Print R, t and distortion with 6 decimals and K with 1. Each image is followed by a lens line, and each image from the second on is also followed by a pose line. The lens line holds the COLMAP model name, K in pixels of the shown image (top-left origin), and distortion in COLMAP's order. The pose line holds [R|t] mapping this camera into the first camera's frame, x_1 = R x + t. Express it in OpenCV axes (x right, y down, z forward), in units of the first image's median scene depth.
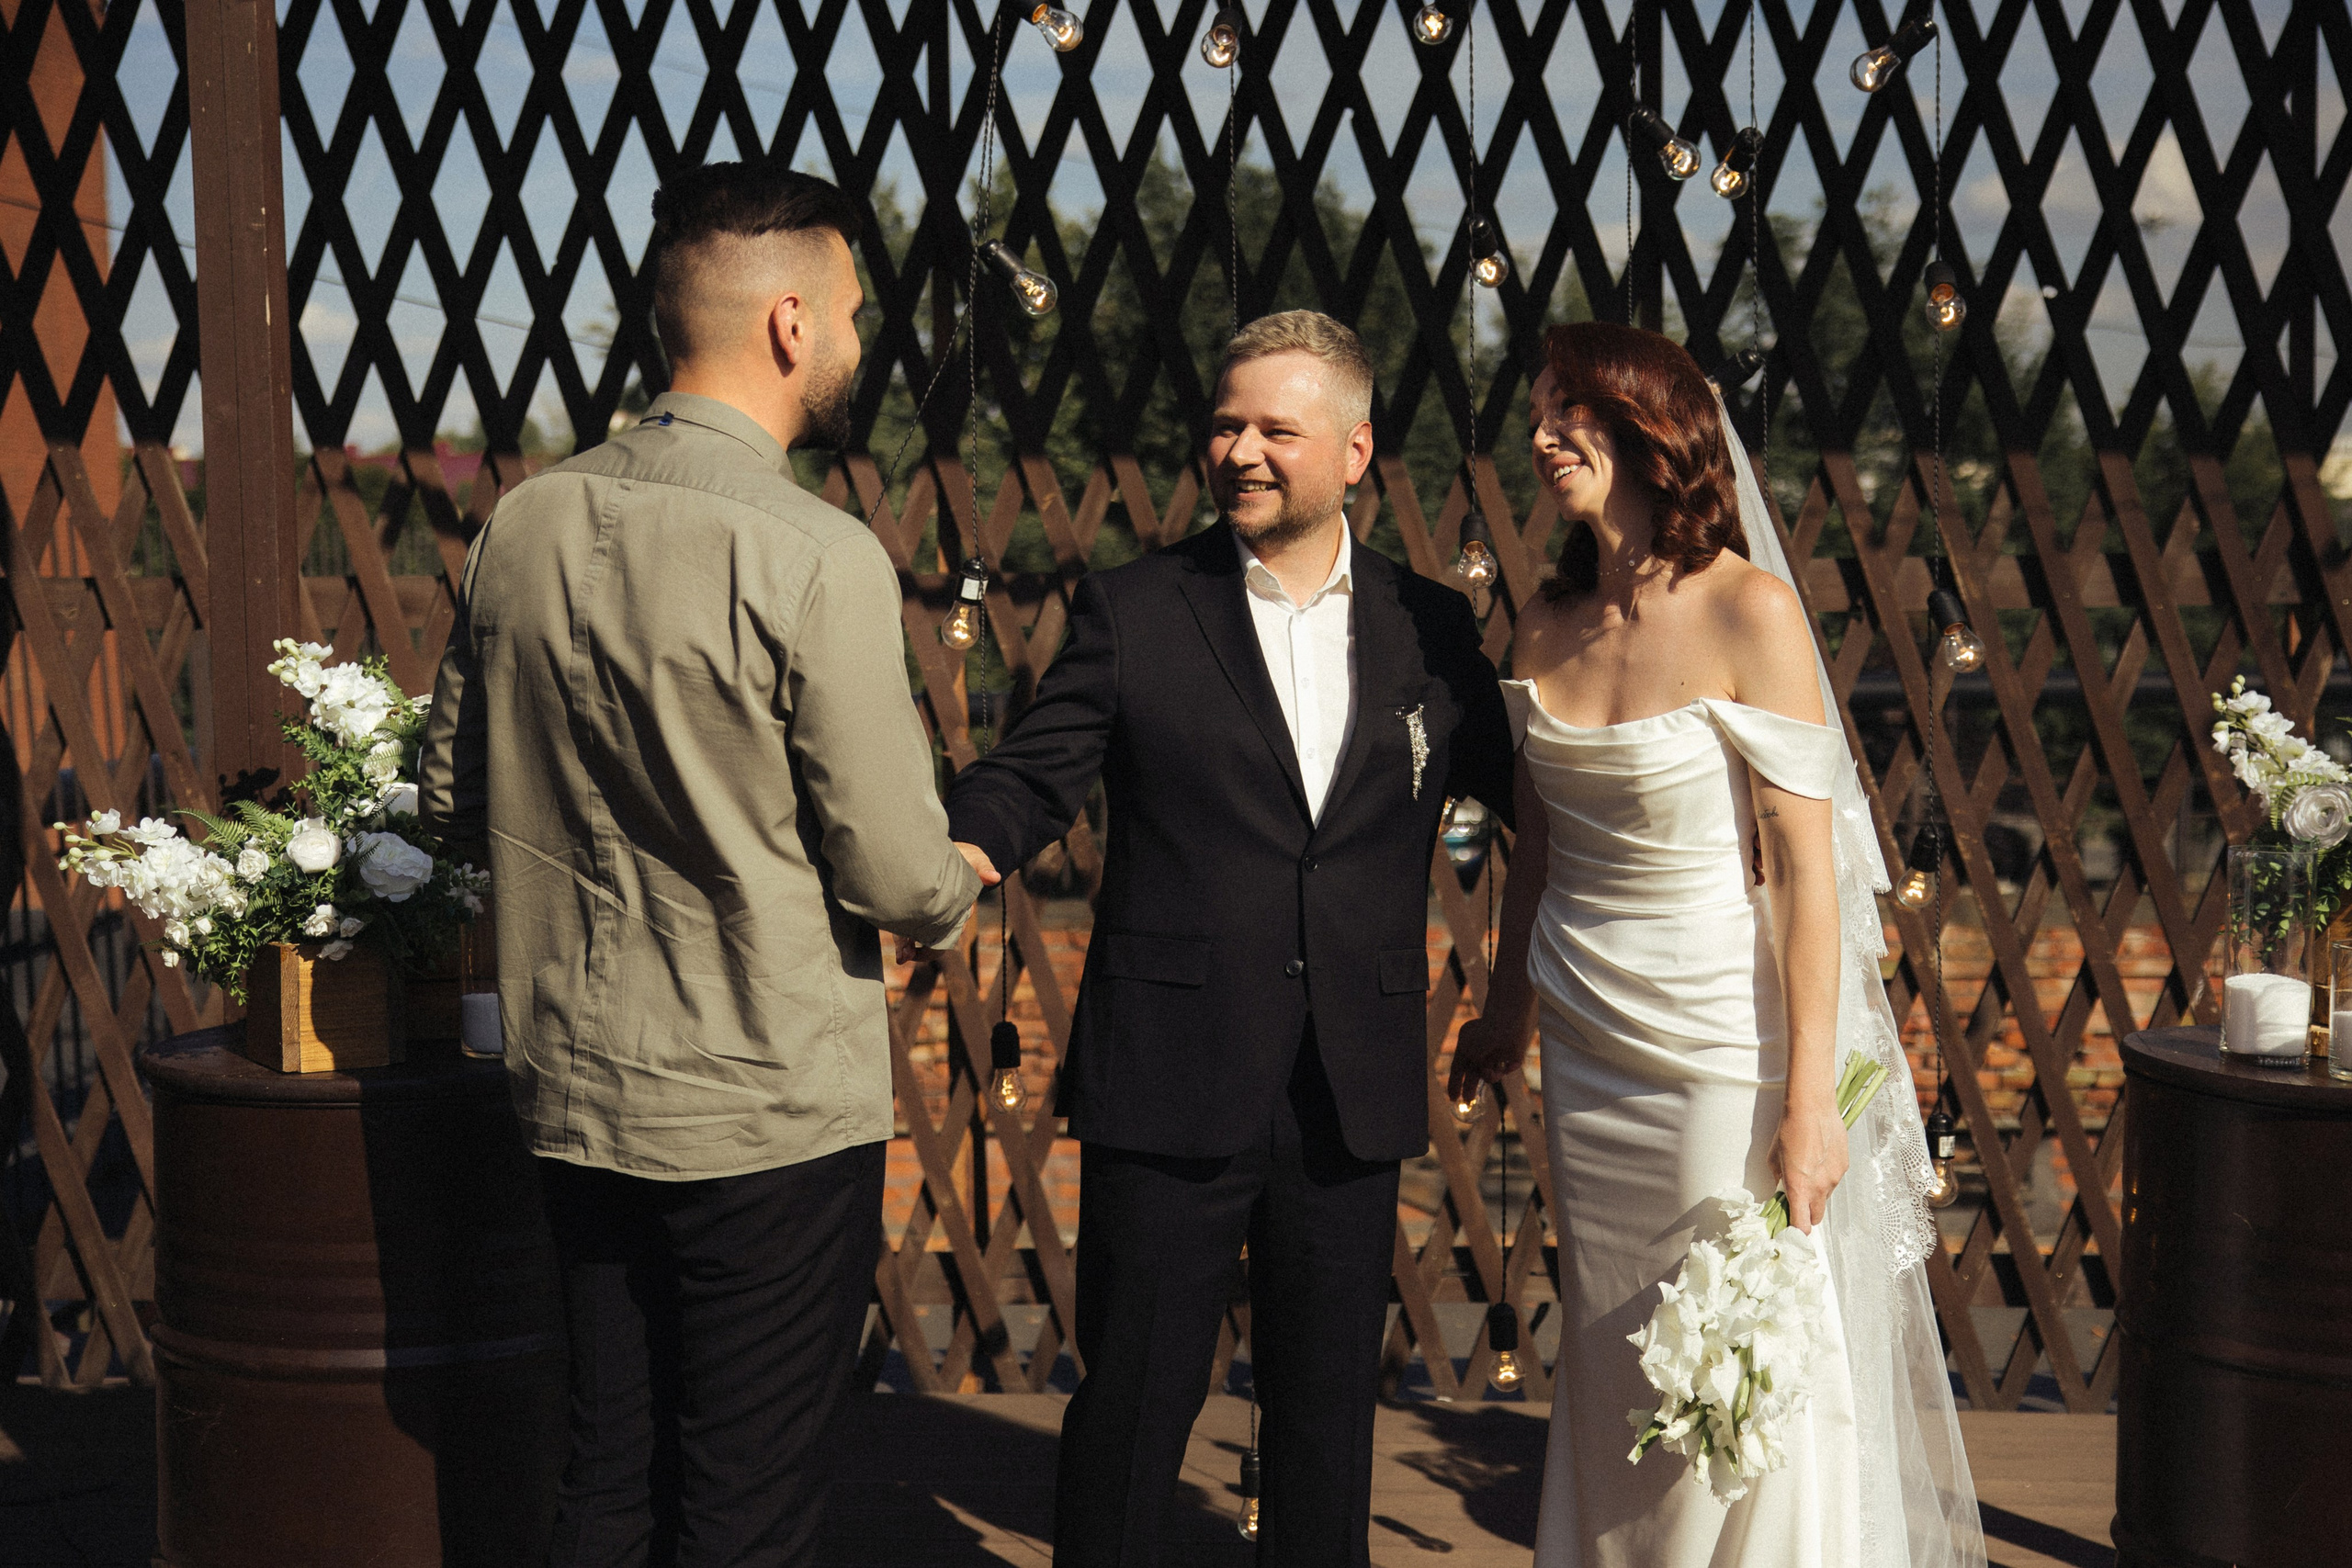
lens RADIAL K [[3438.4, 0, 1220.0], [0, 3438.4, 790.3], [0, 0, 1]] dist [0.086914, 0.105464]
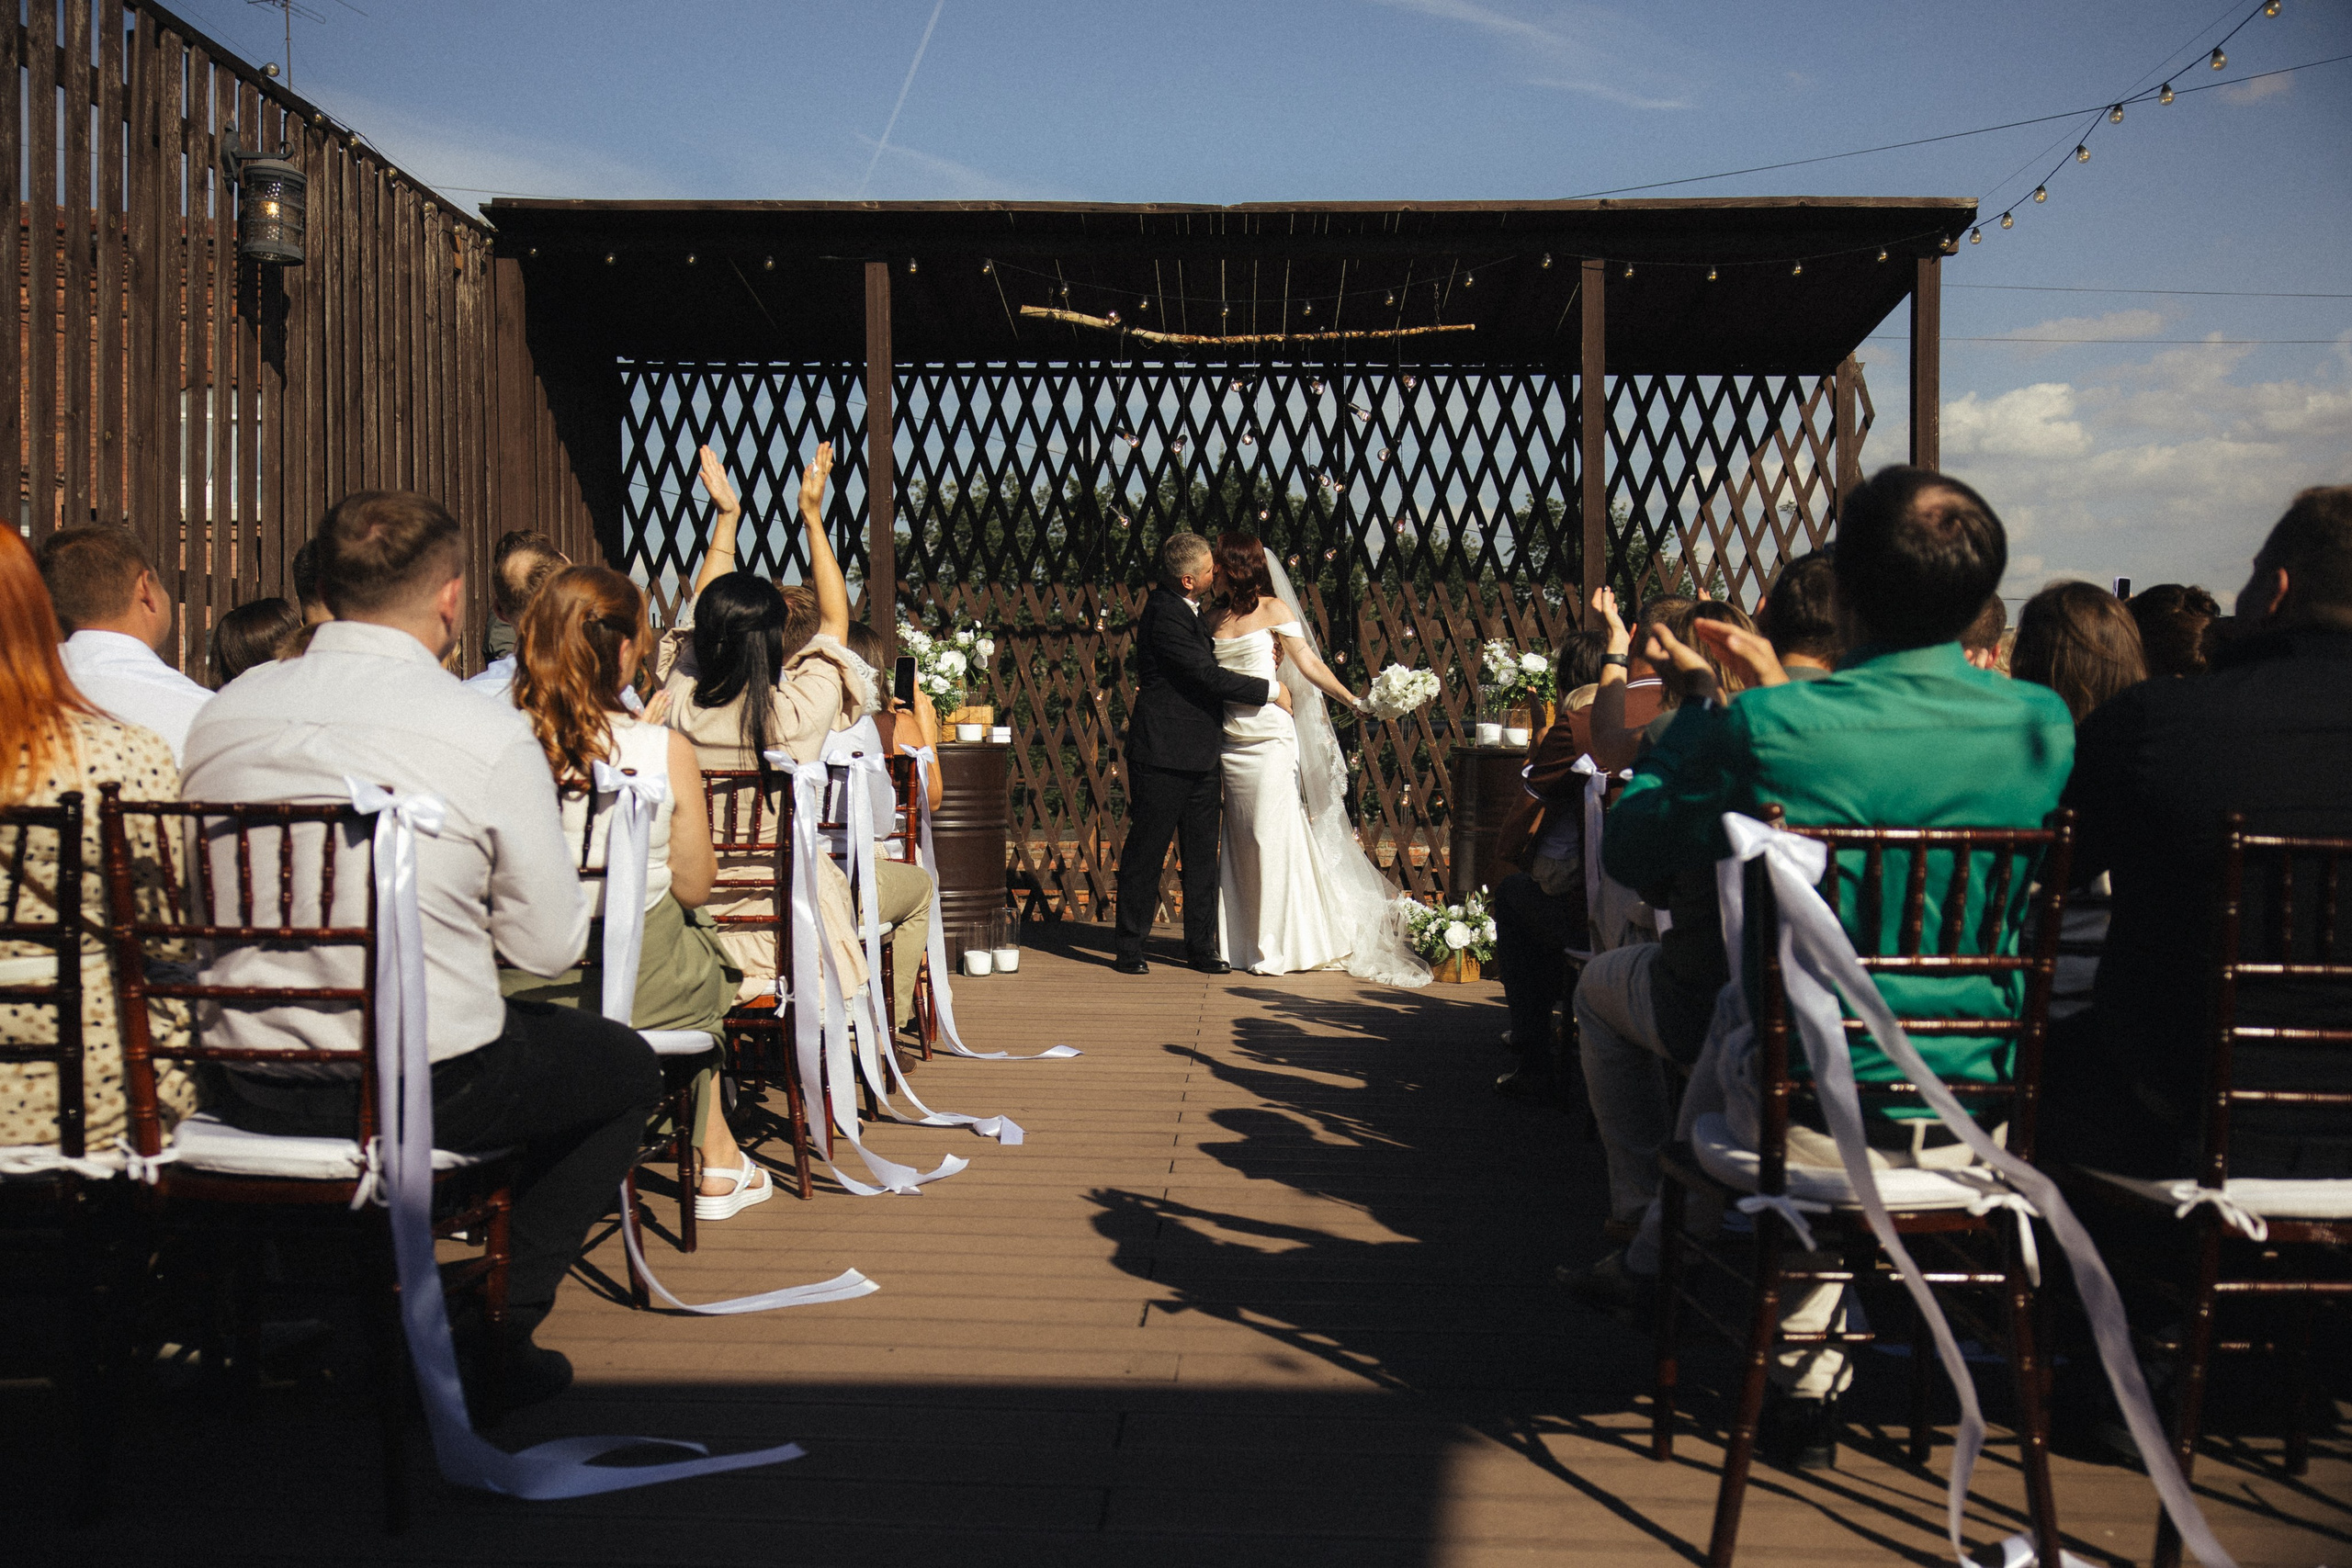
lens RADIAL K [[2172.6, 0, 1176.0], [0, 2172.6, 784.0], [0, 0, 1]] dist [-0.032526, 0.003571]
pose [[0.999797, 0.003968, -0.019743, 0.026841], [-0.004650, 0.999388, -0.034659, 0.128077], [0.019593, 0.034744, 0.999204, -0.761784]]
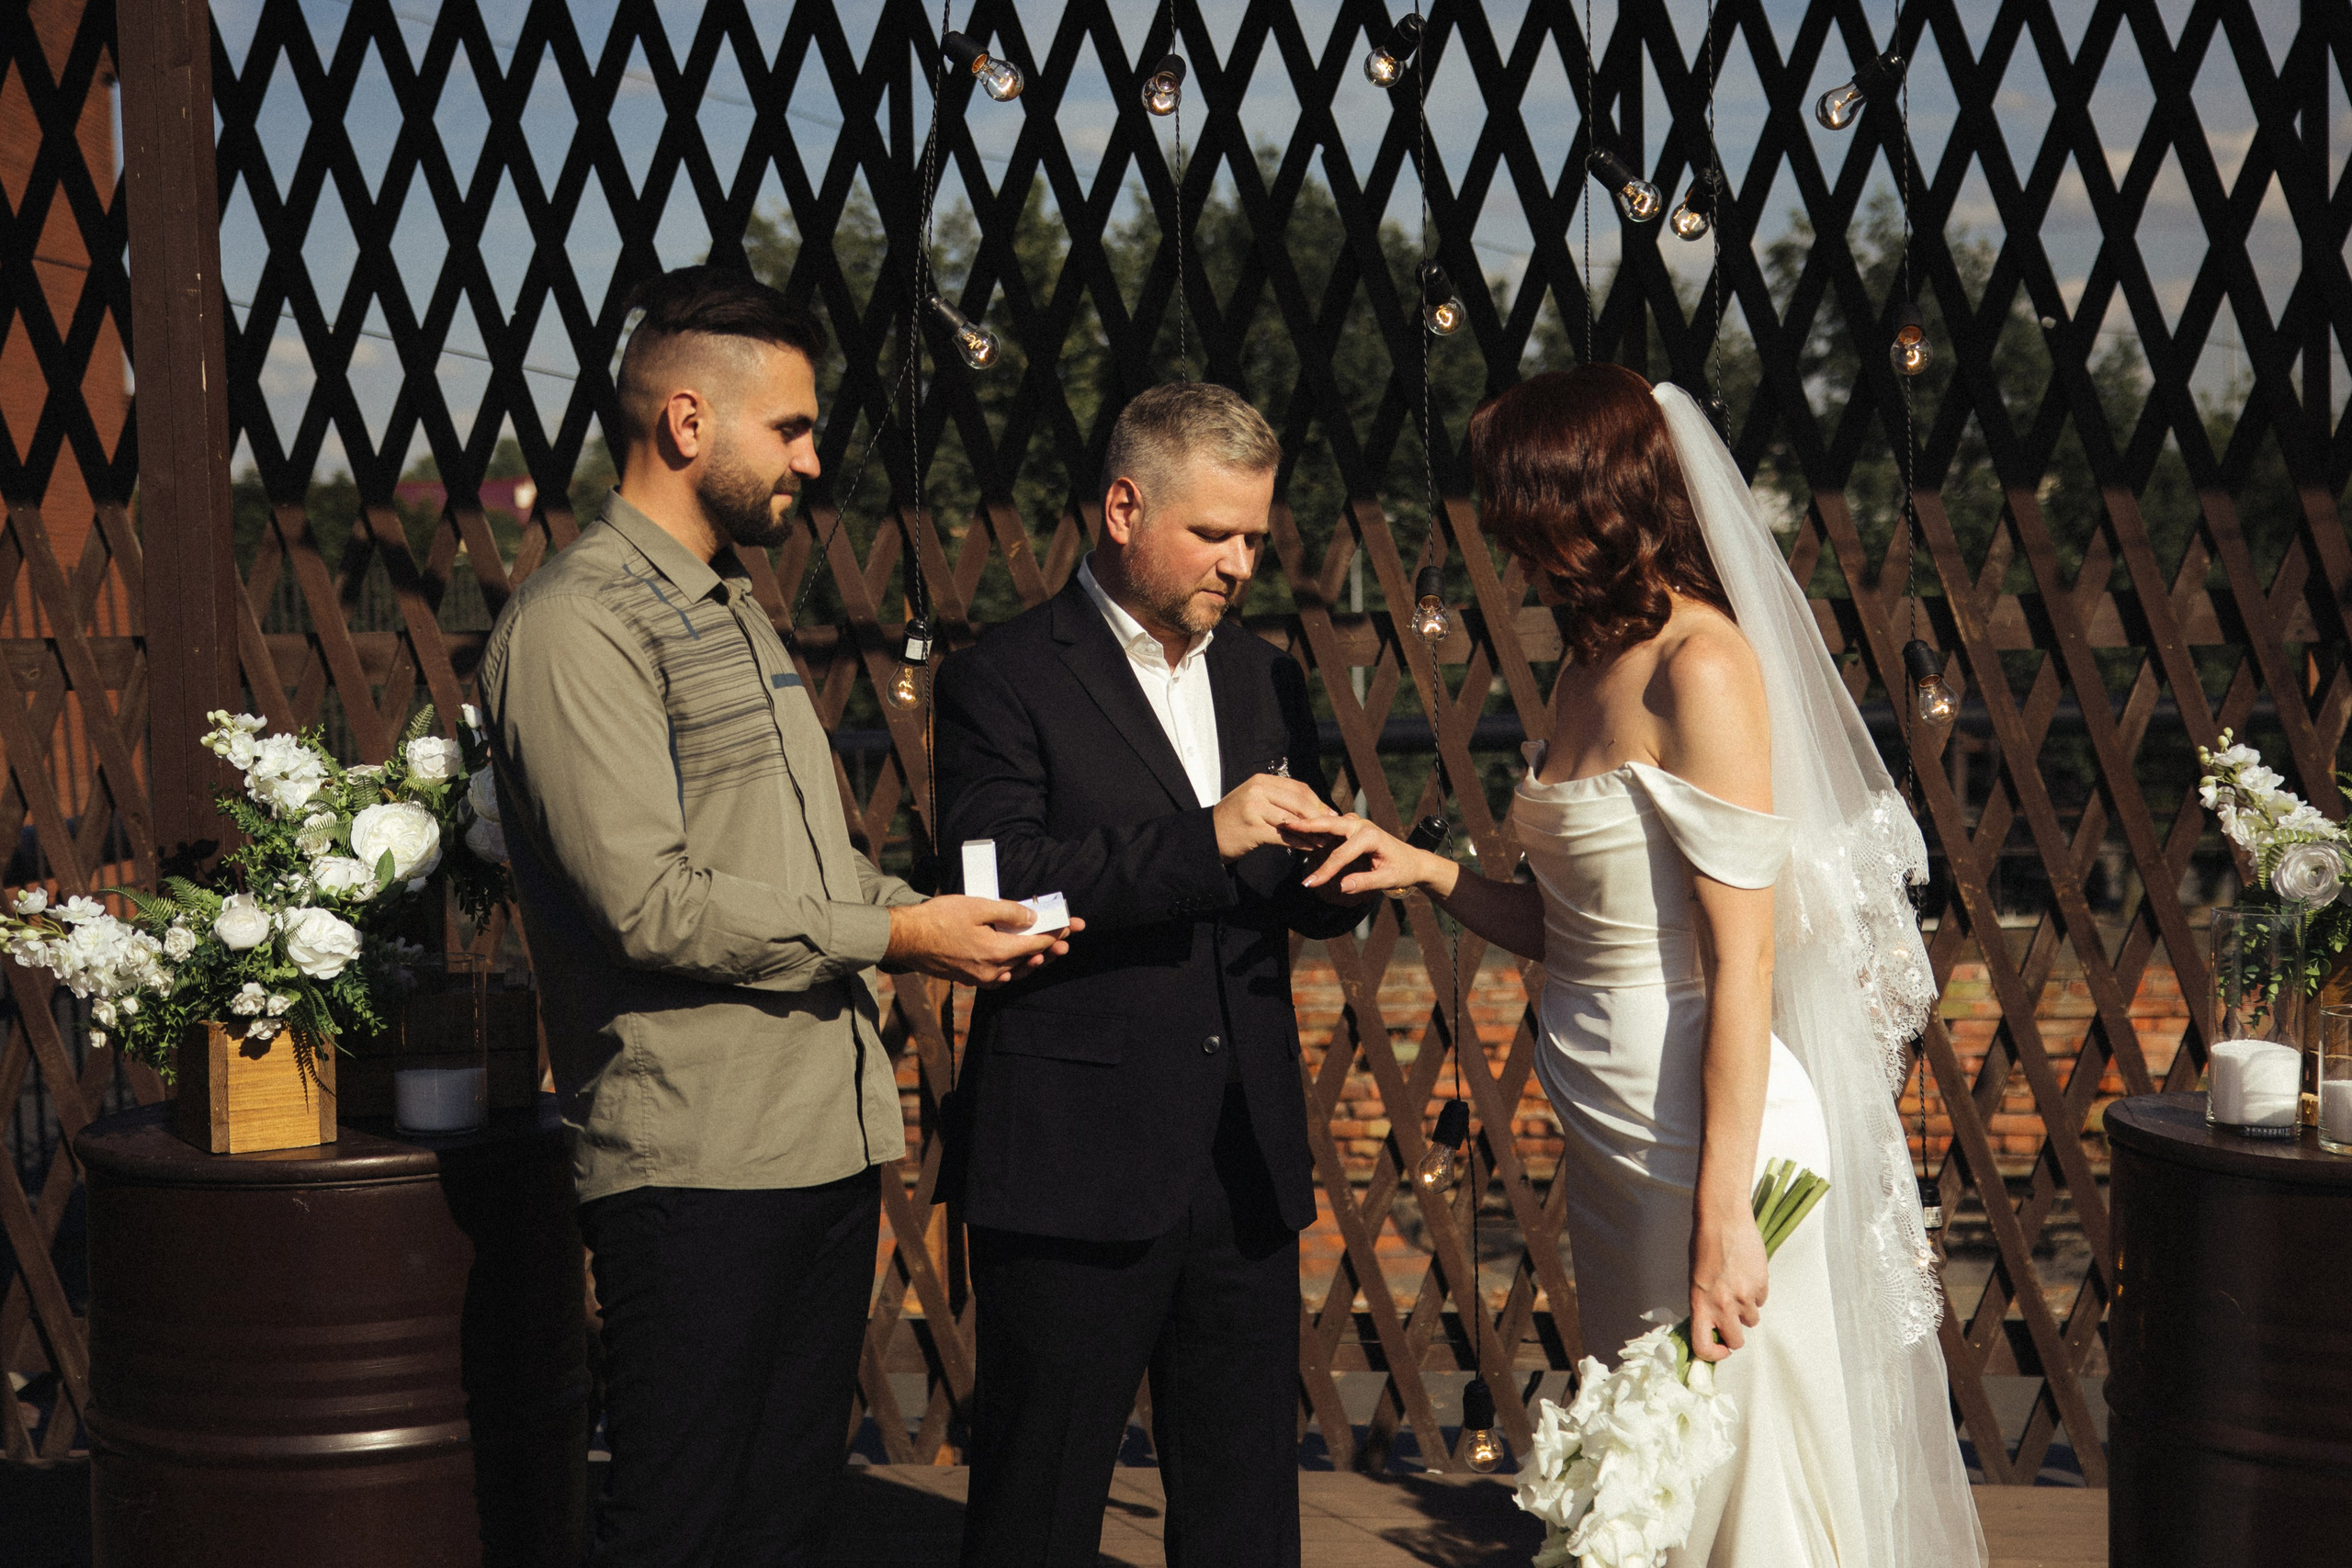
lens RADIAL K [[3548.1, 0, 1114.7], [0, 3548.1, 772.1], [0, 0, 1]] dist [0.104417, -0.002701]
pose [[0.999161, -0.008721, -0.040003, 0.018104], [0.008196, 0.999878, -0.013277, -0.007388], [0.040114, 0.012938, 0.999111, -0.004823]]
